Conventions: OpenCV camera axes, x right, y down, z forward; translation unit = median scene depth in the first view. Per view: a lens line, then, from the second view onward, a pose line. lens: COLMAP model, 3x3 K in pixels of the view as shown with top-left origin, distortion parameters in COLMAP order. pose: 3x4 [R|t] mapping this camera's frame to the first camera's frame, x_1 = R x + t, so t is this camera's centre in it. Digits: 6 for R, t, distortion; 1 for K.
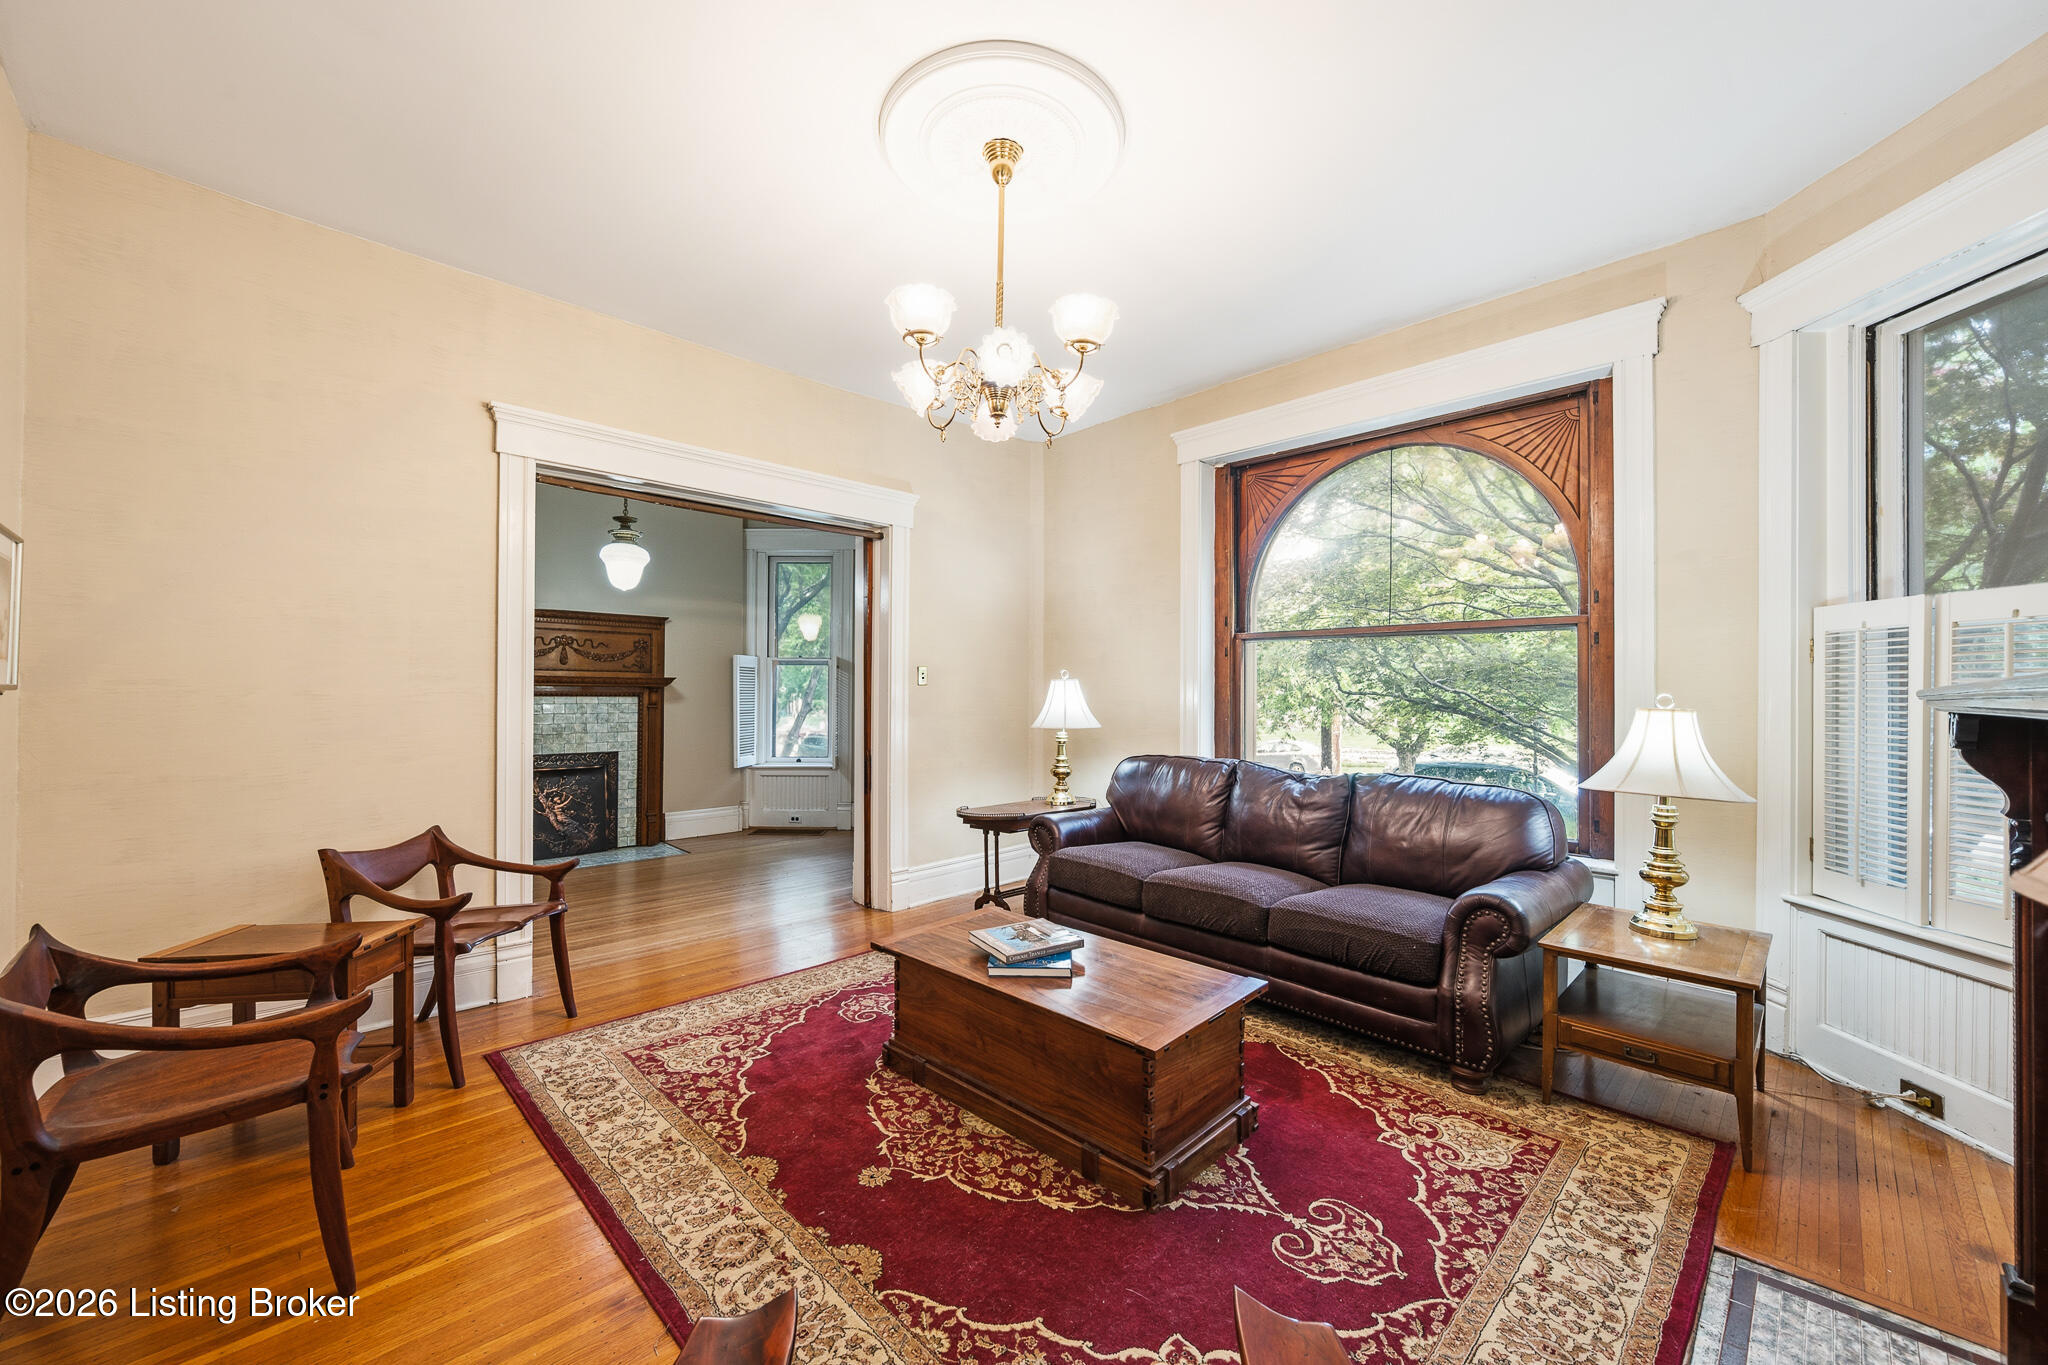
lens RADIAL K [[800.8, 0, 1013.6], [0, 800.8, 688.5], [0, 0, 1]] dist [-0.001795, -0.000199]
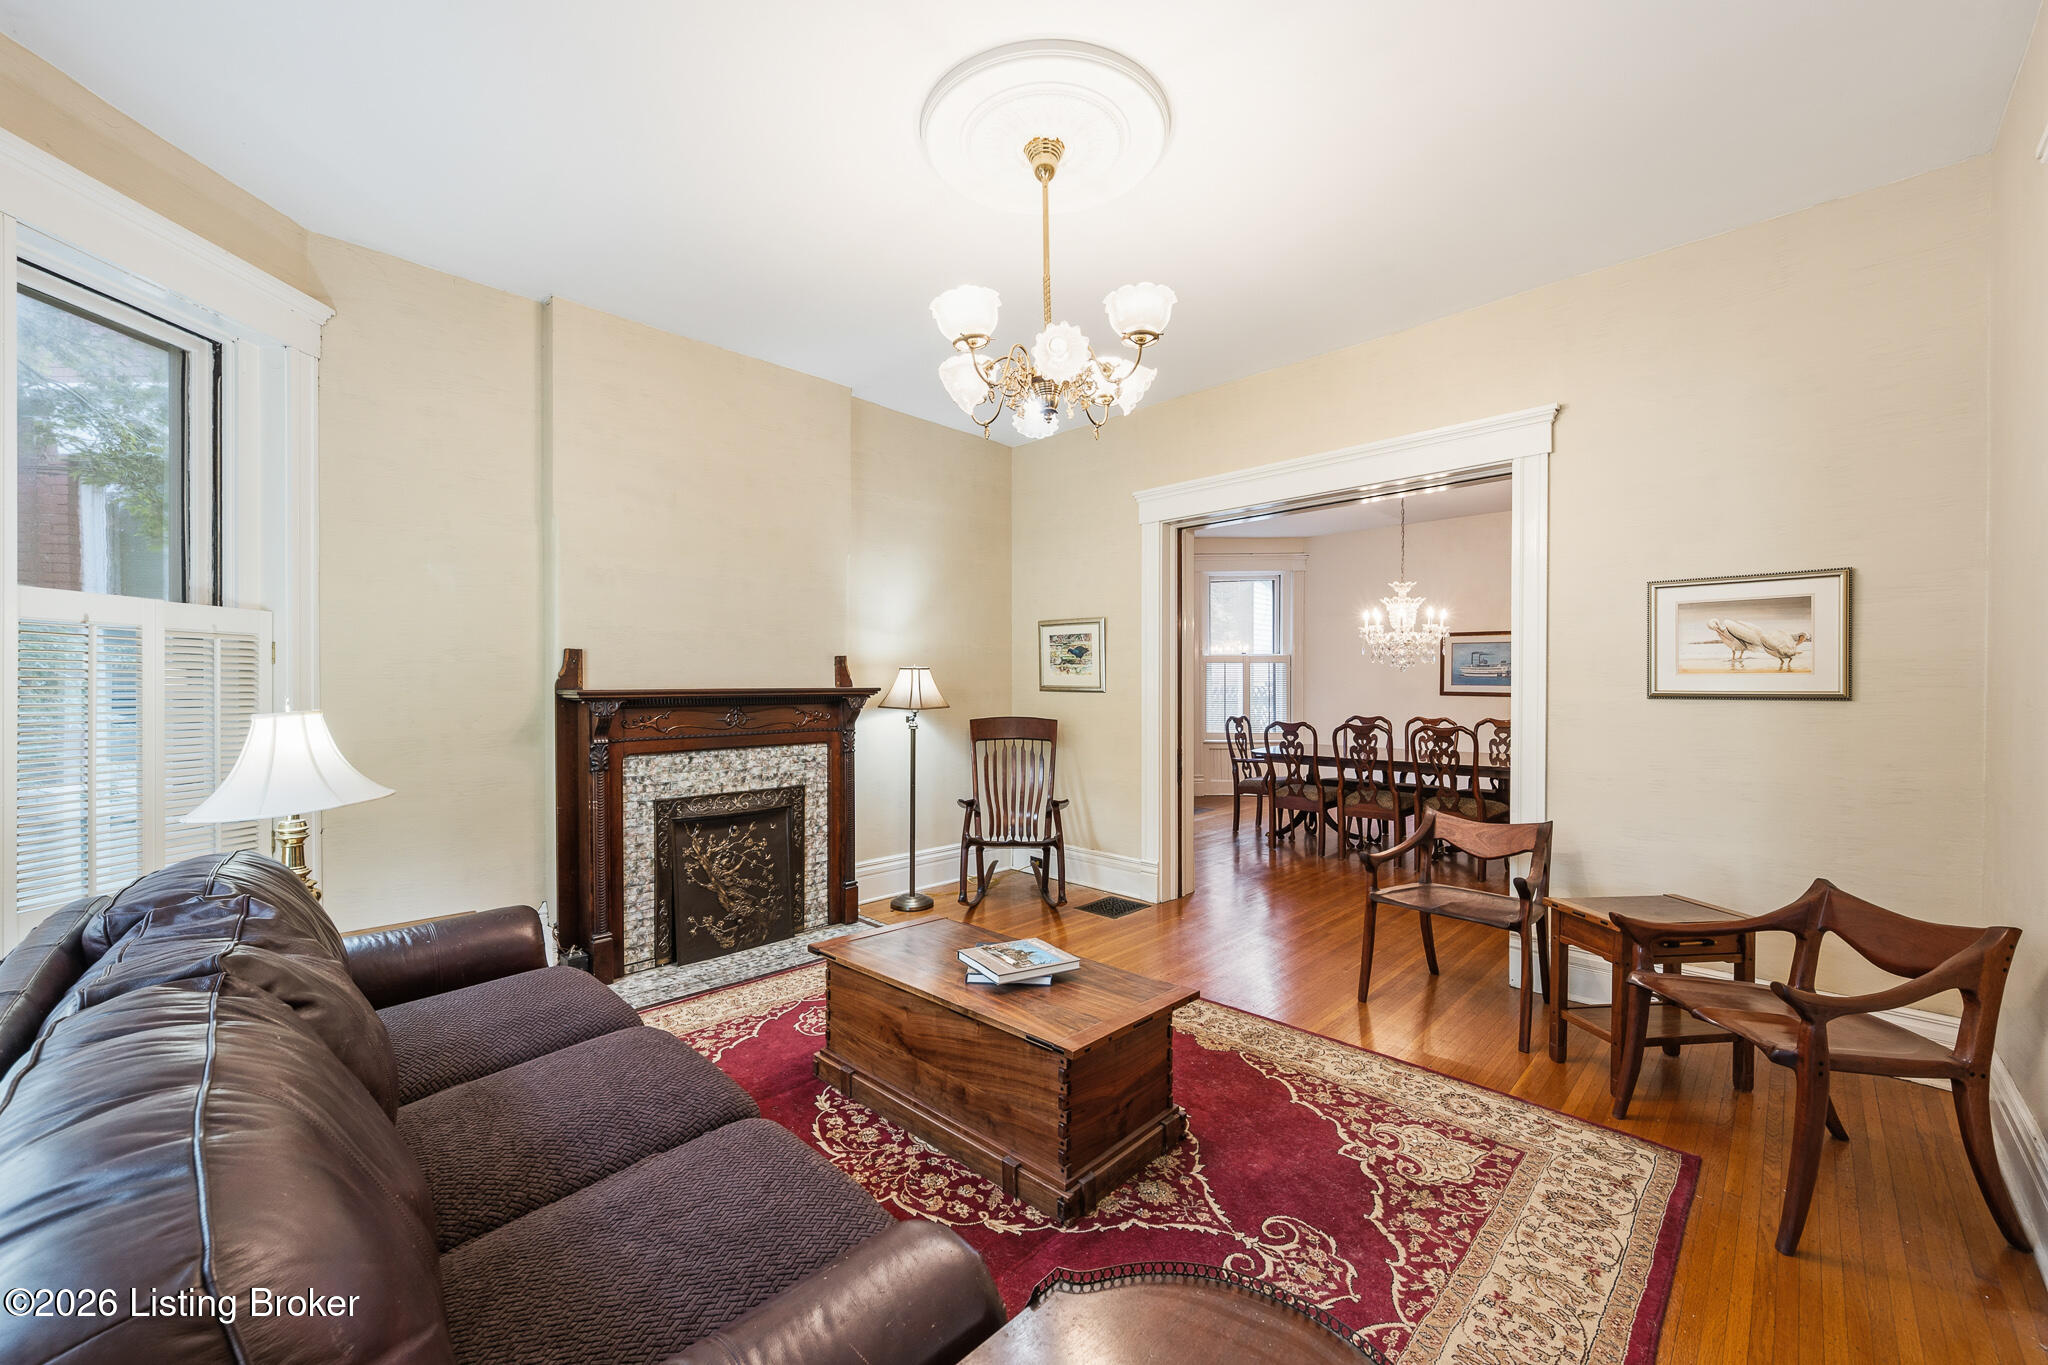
lens RADIAL K [[800.8, 0, 1025.7], [0, 800.8, 689.8], [0, 0, 1]] dist [-0.001795, -0.000199]
pose [[-0.999584, -0.003624, -0.028608, 0.036074], [-0.003675, 0.999992, 0.001698, -0.004801], [0.028602, 0.001803, -0.999589, 2.050336]]
